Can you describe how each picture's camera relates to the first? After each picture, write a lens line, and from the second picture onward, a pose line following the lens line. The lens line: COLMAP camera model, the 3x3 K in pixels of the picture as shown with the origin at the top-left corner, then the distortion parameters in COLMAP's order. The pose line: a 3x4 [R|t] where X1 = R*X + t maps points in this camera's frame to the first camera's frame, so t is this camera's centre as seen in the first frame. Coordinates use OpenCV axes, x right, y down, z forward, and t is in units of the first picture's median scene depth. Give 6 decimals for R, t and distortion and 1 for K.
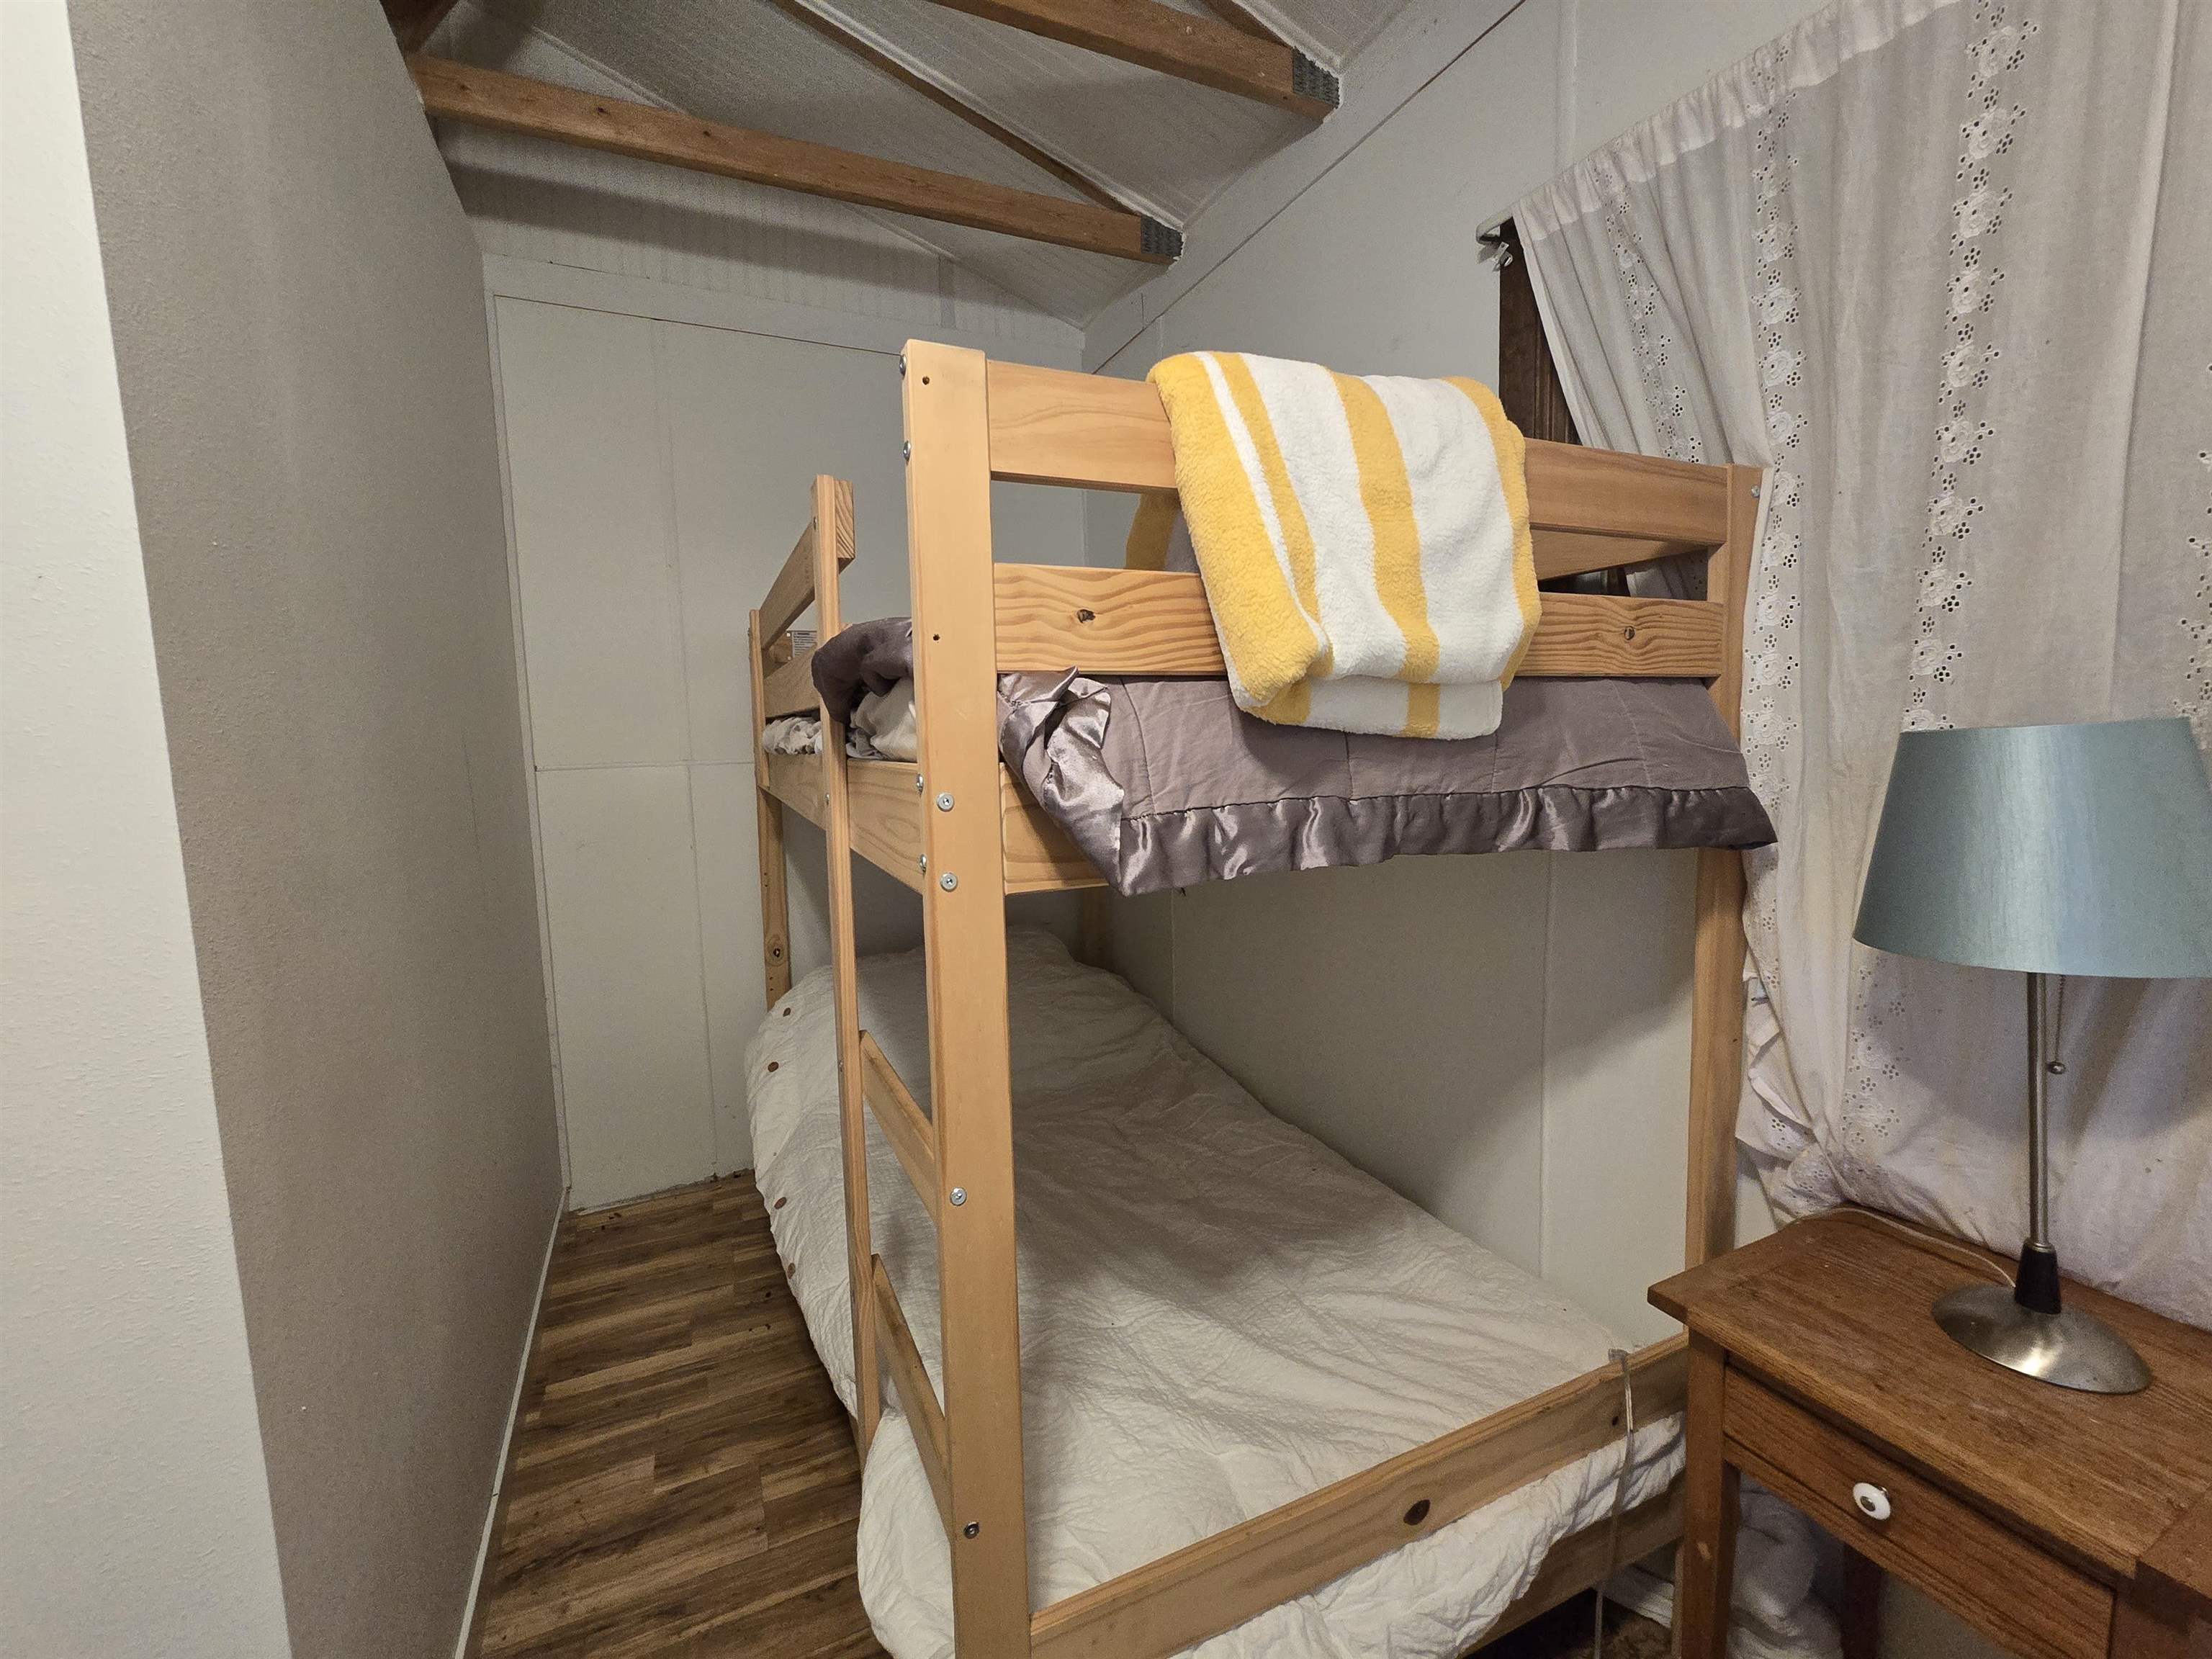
lens RADIAL K [[899.8, 0, 1090.7], [0, 899.8, 810.0], [0, 0, 1]] dist [-0.000923, -0.000227]
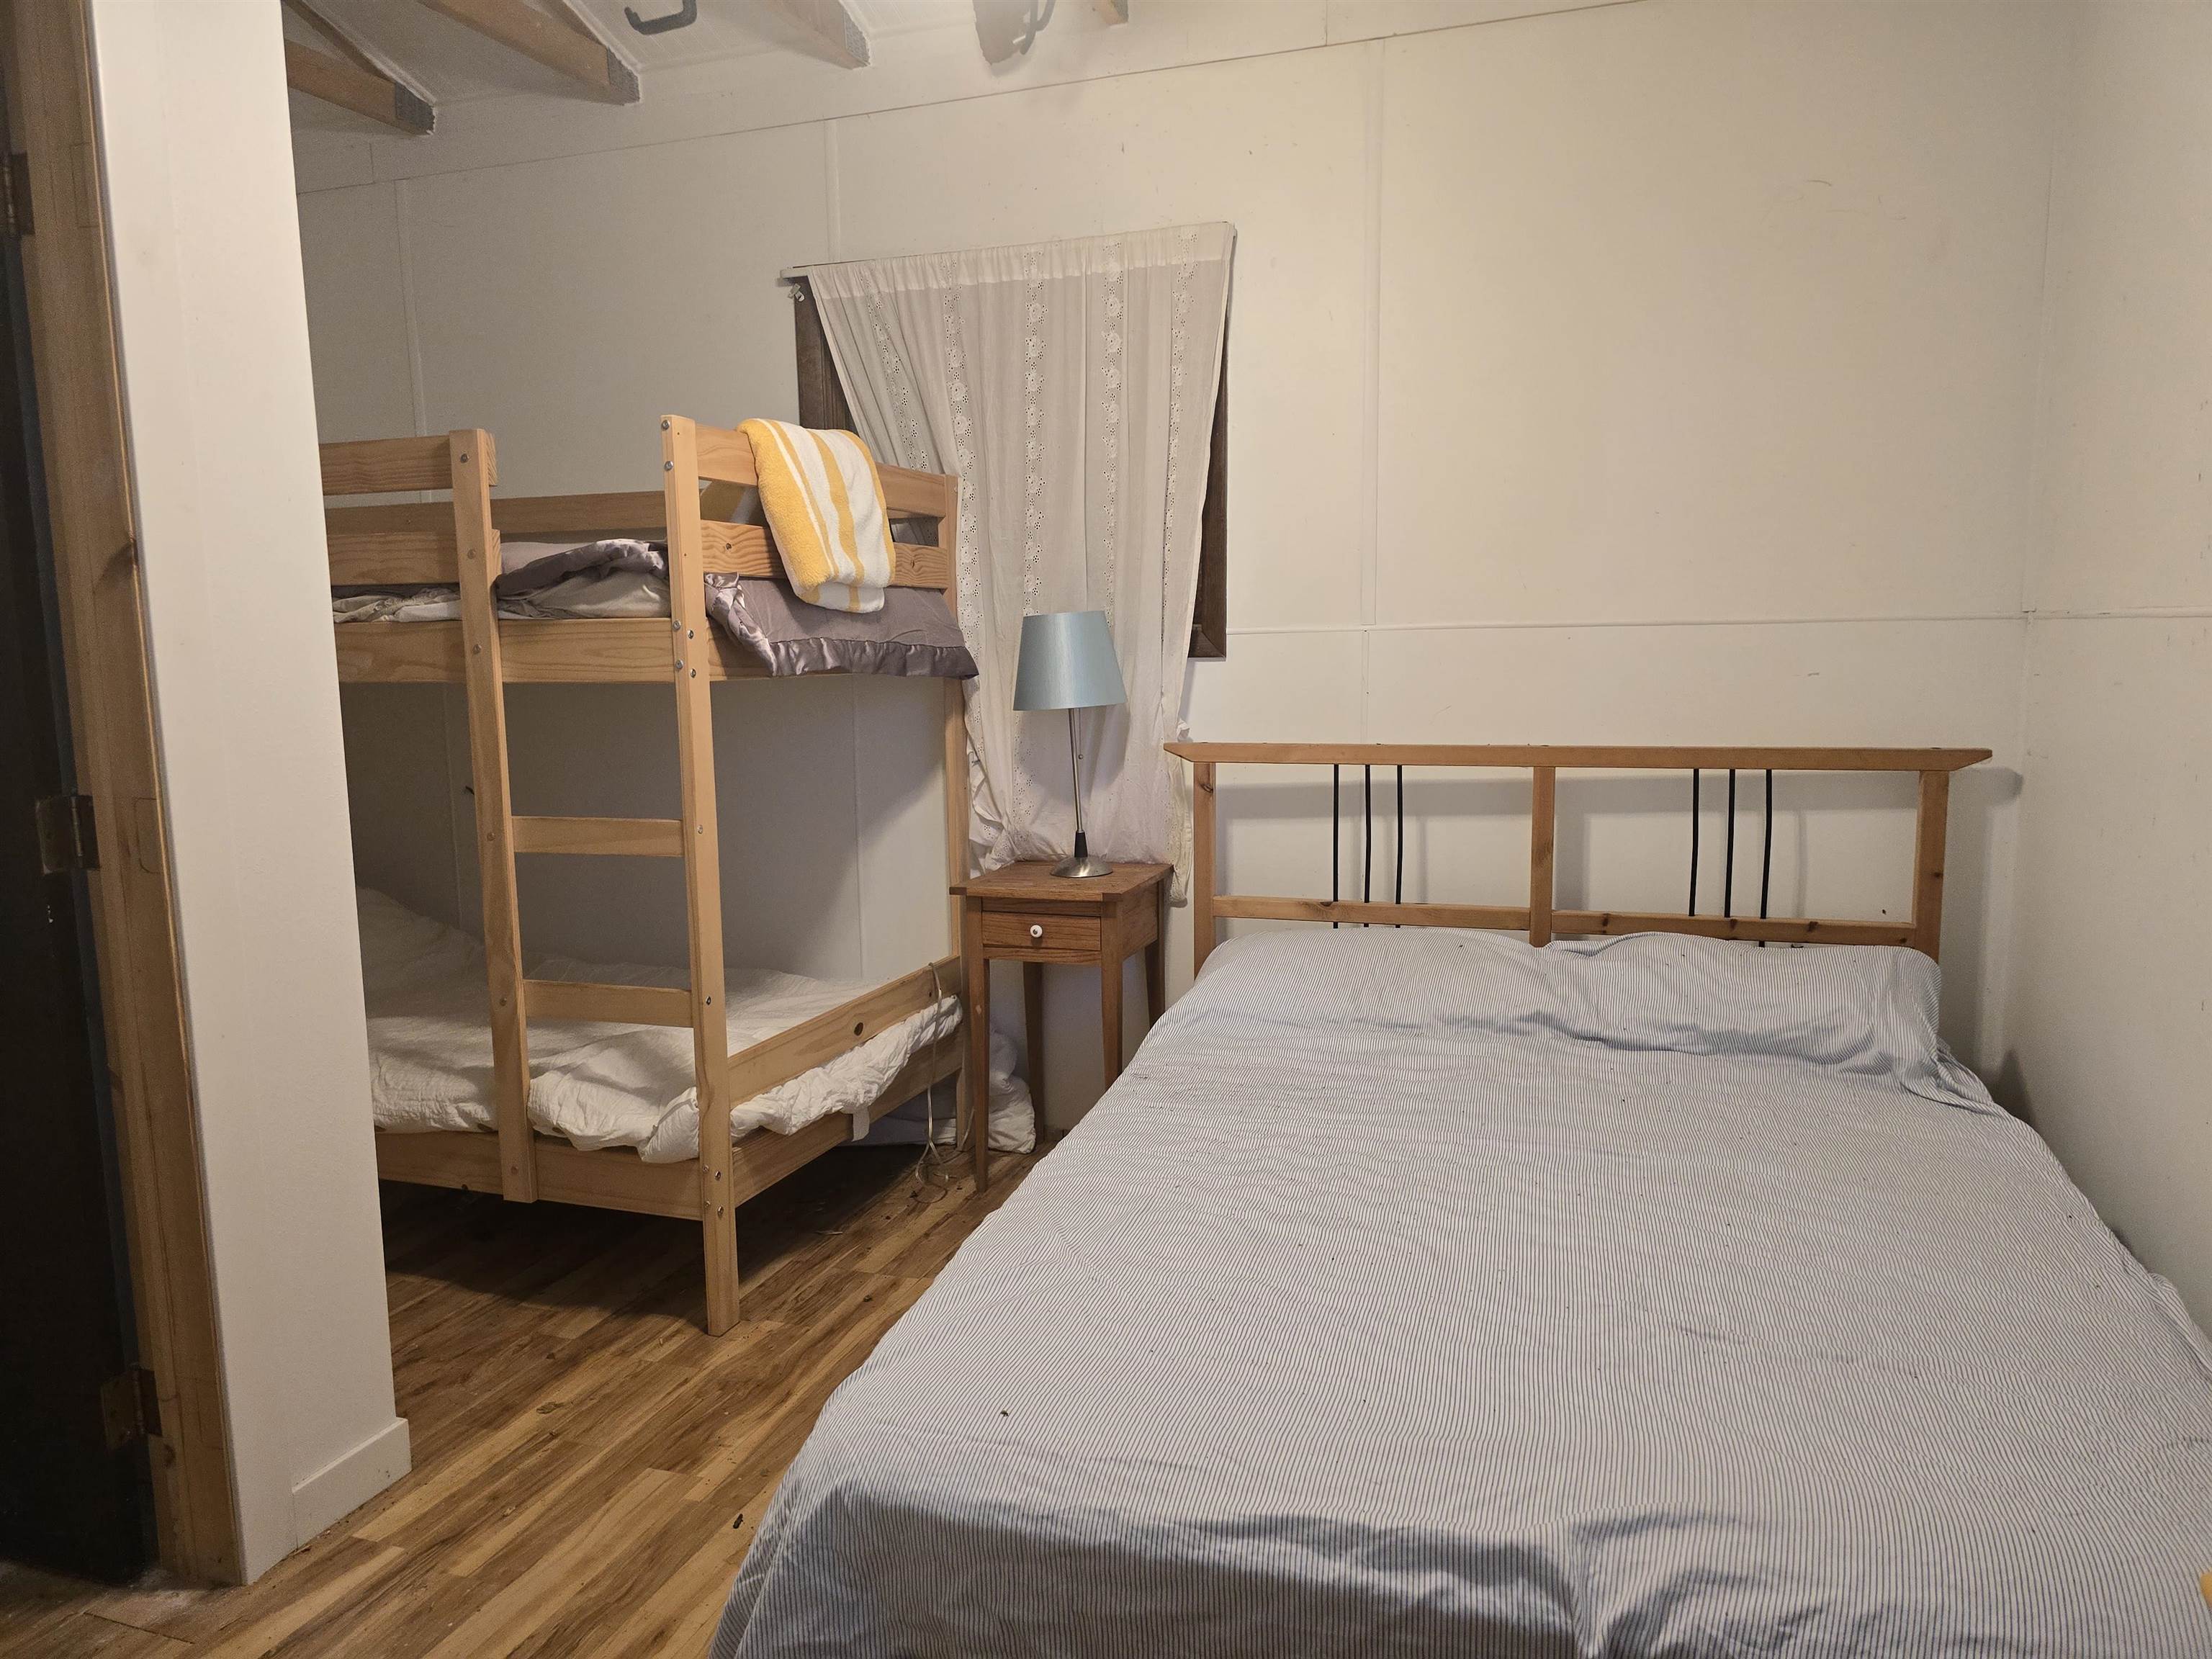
lens RADIAL K [[1476.5, 0, 1104.4], [0, 1476.5, 827.8], [0, 0, 1]] dist [0.008222, -0.001433]
pose [[0.699151, -0.077000, 0.710816, -1.318230], [0.061176, 0.996981, 0.047827, 0.224850], [-0.712352, 0.010046, 0.701750, -1.406782]]
